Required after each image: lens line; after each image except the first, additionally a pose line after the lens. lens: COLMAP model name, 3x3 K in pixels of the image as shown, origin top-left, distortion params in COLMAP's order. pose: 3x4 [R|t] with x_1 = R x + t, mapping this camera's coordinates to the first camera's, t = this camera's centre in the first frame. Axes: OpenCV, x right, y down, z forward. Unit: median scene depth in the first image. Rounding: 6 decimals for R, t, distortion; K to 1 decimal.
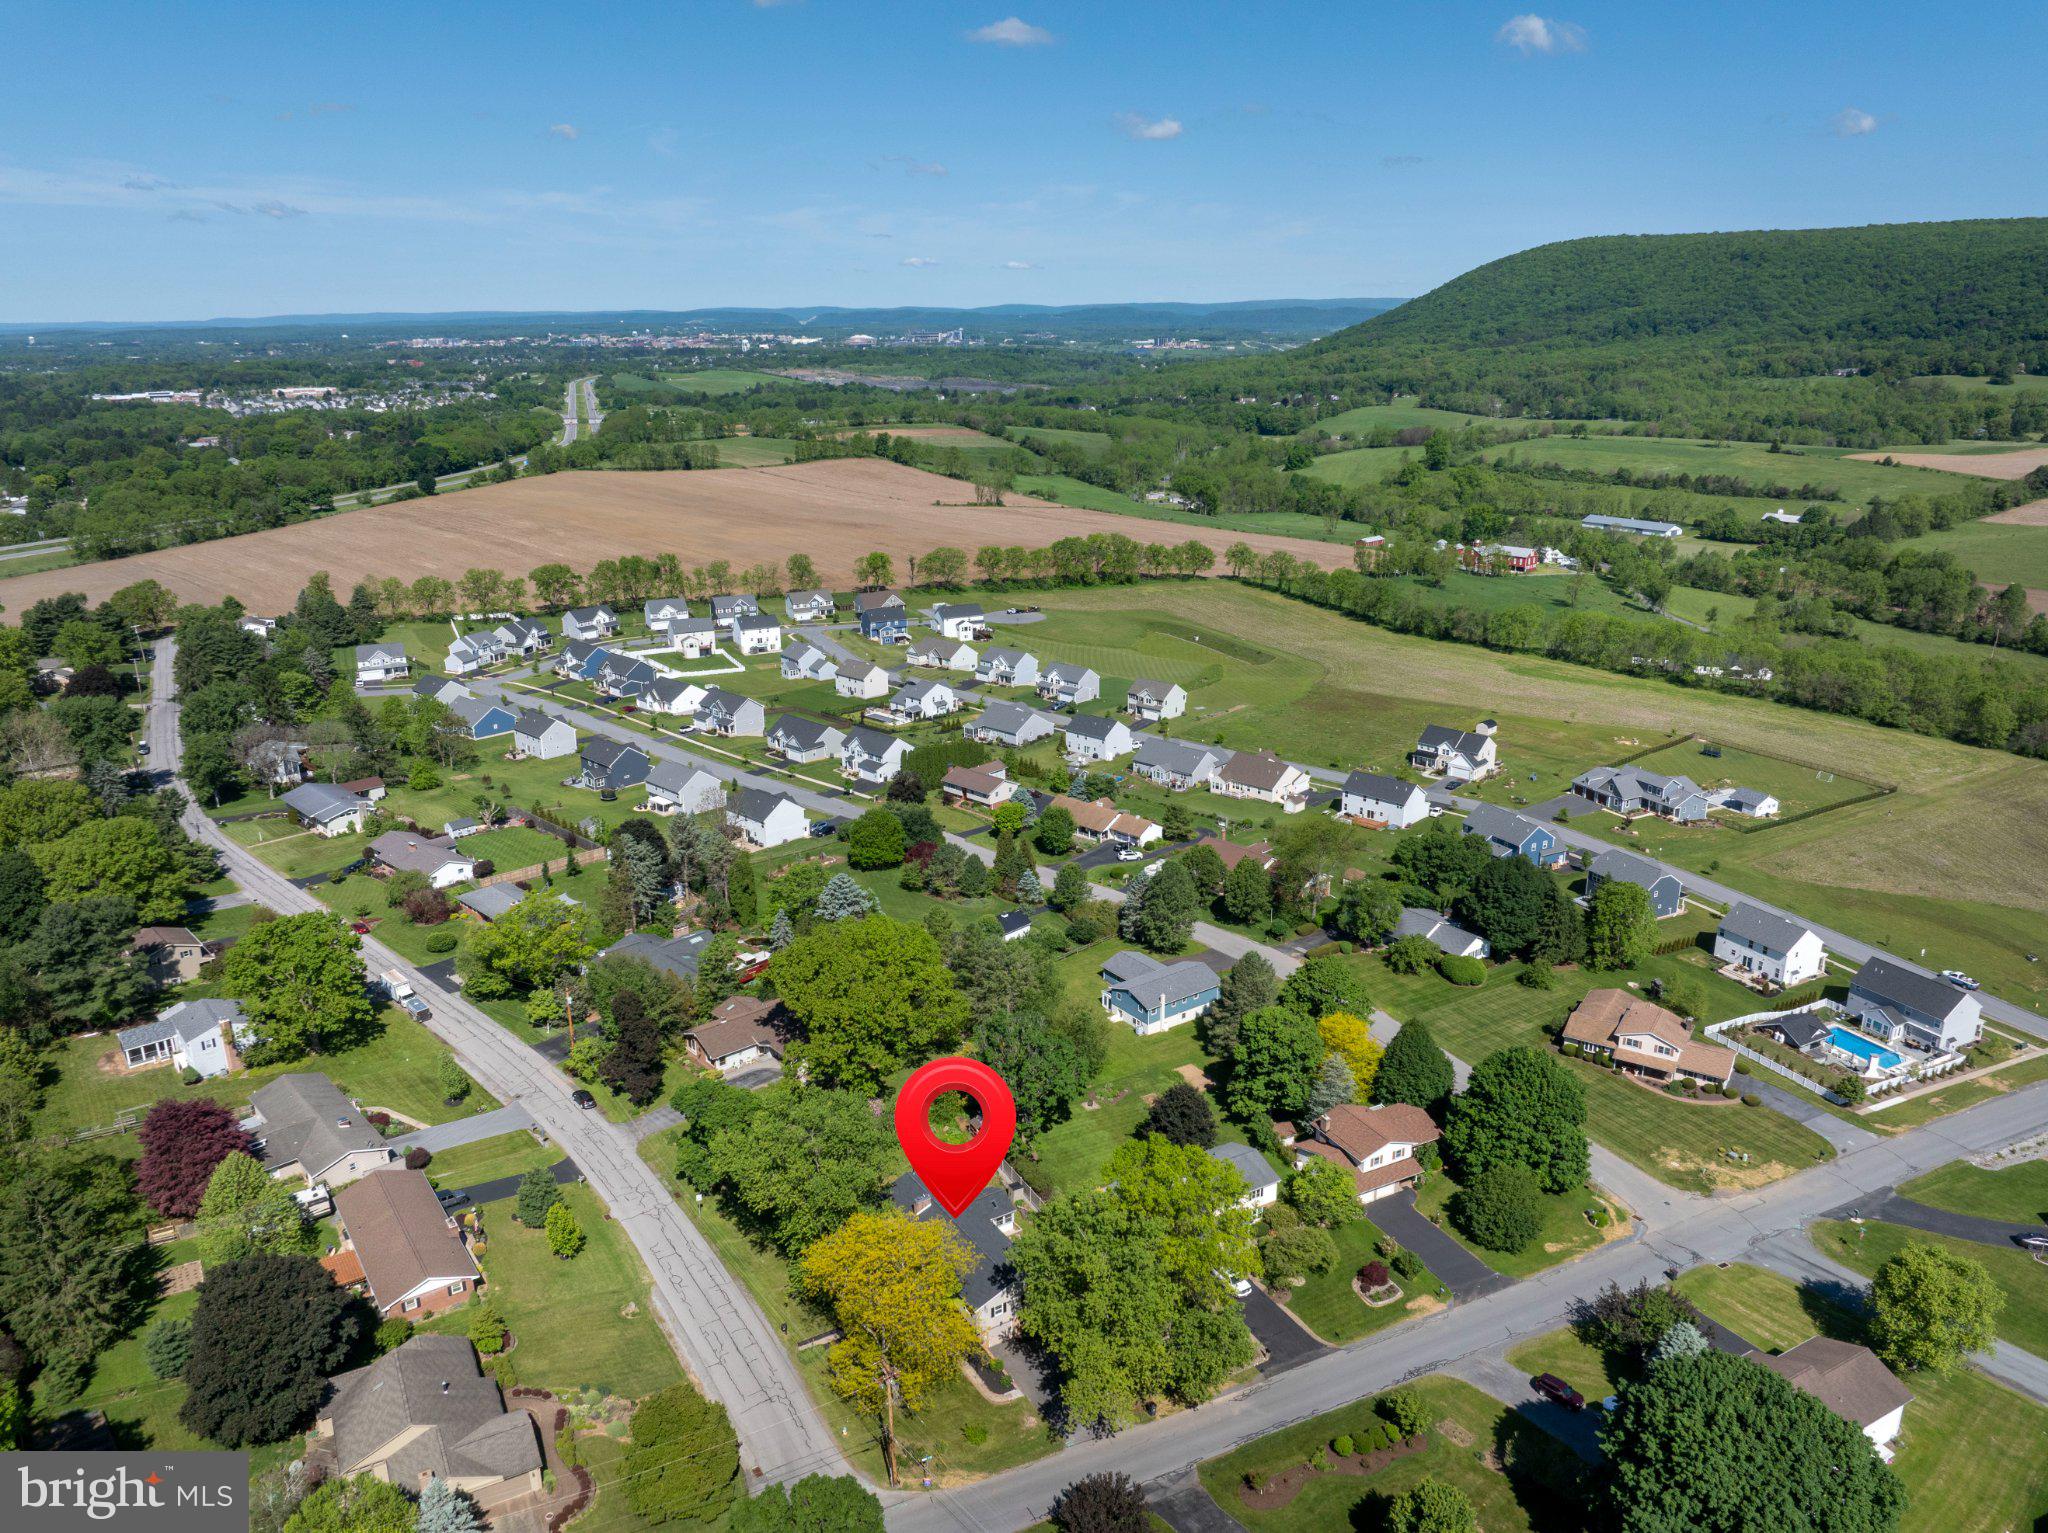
lens RADIAL K [[1425.8, 0, 1034.1], [0, 1425.8, 769.5], [0, 0, 1]] dist [-0.033127, -0.003022]
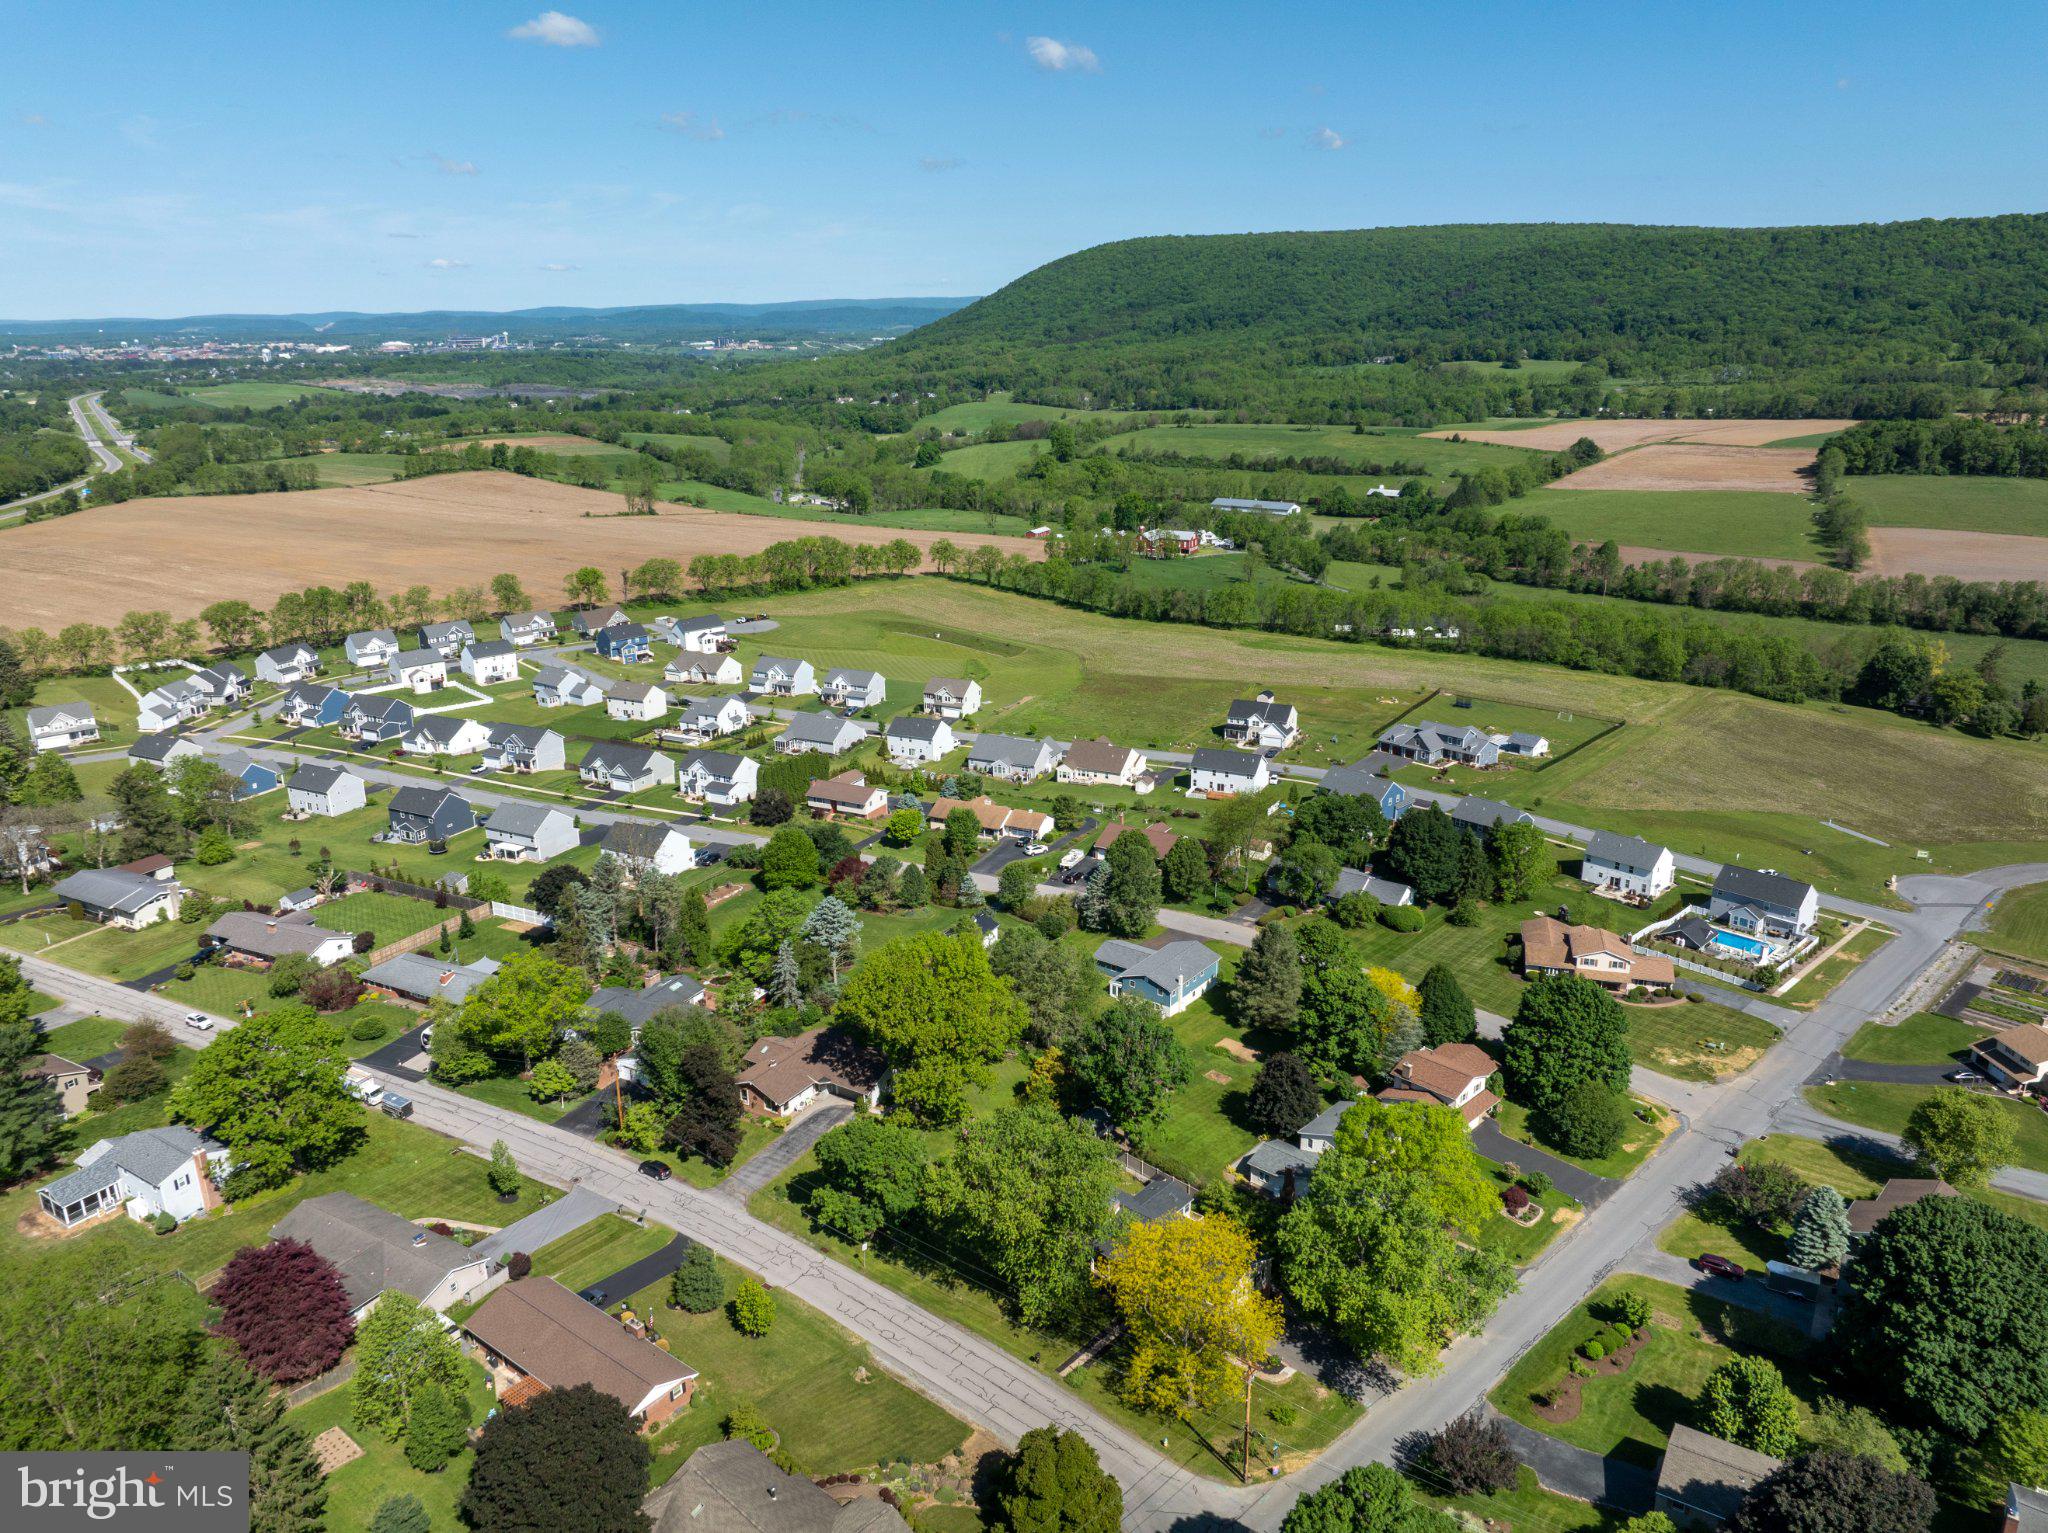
lens RADIAL K [[1425.8, 0, 1034.1], [0, 1425.8, 769.5], [0, 0, 1]] dist [-0.033127, -0.003022]
pose [[0.956401, -0.092805, 0.276920, -0.141007], [0.092834, 0.995596, 0.013037, -0.006147], [-0.276910, 0.013239, 0.960805, 0.023219]]
